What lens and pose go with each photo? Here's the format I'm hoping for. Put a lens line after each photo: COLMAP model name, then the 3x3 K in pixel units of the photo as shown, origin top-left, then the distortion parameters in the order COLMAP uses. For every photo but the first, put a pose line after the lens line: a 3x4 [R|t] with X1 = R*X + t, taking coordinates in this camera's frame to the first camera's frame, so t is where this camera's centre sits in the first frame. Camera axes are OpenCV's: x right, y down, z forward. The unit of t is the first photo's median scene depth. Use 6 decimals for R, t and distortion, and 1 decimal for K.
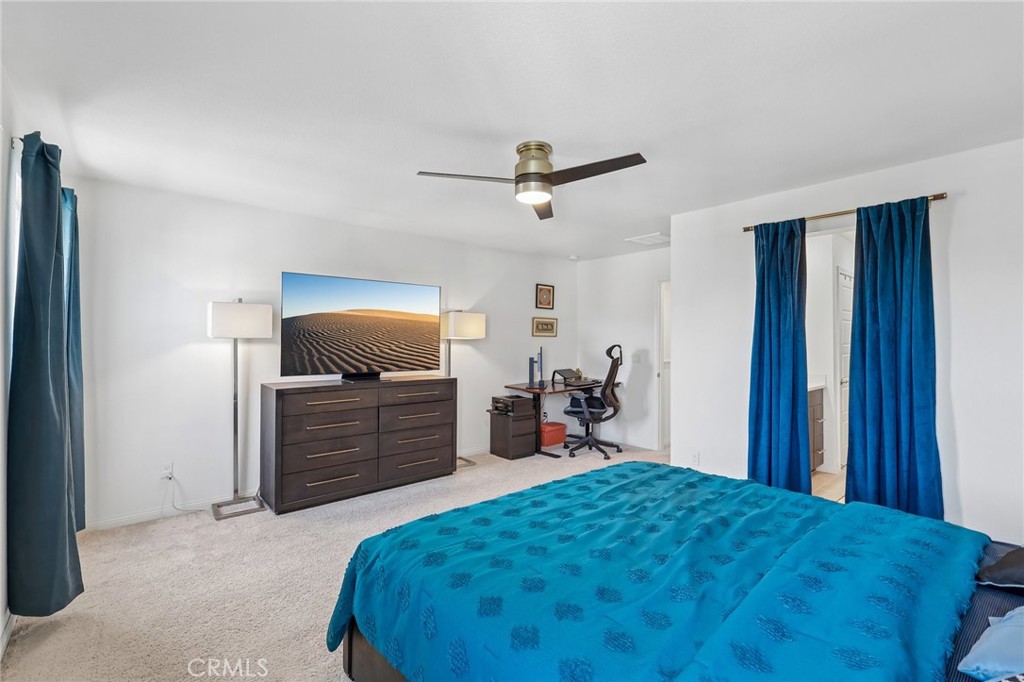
lens RADIAL K [[450.4, 0, 515.2], [0, 450.4, 335.1], [0, 0, 1]] dist [0.005220, 0.000062]
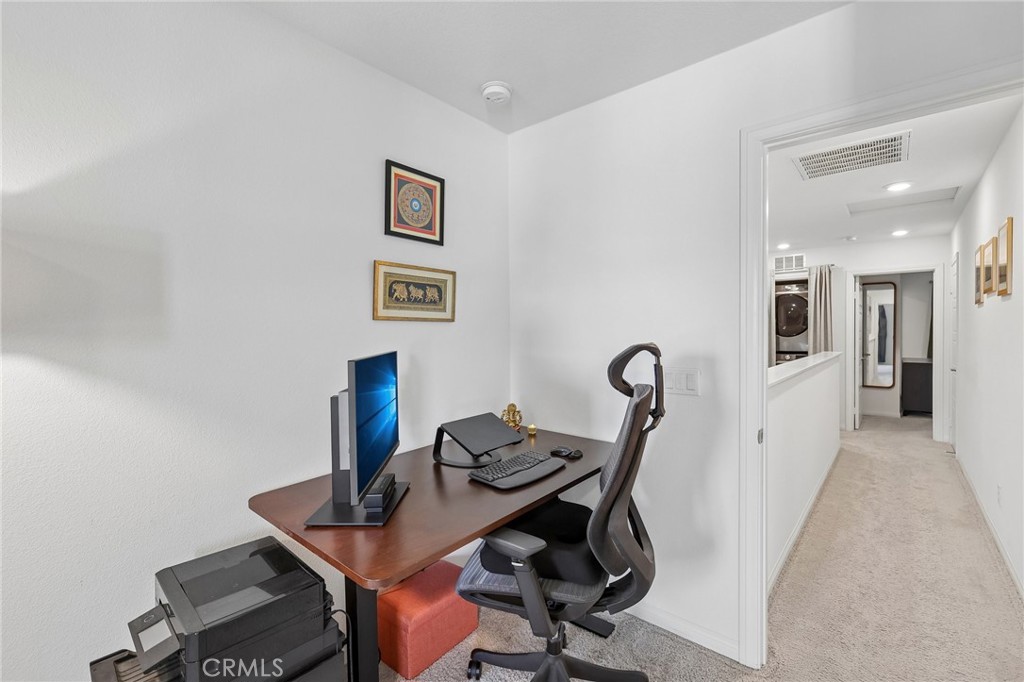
lens RADIAL K [[450.4, 0, 514.1], [0, 450.4, 334.3], [0, 0, 1]] dist [0.005220, 0.000062]
pose [[0.989320, -0.009567, 0.145444, 0.090938], [0.007107, 0.999823, 0.017424, 0.008416], [-0.145585, -0.016204, 0.989213, 0.656540]]
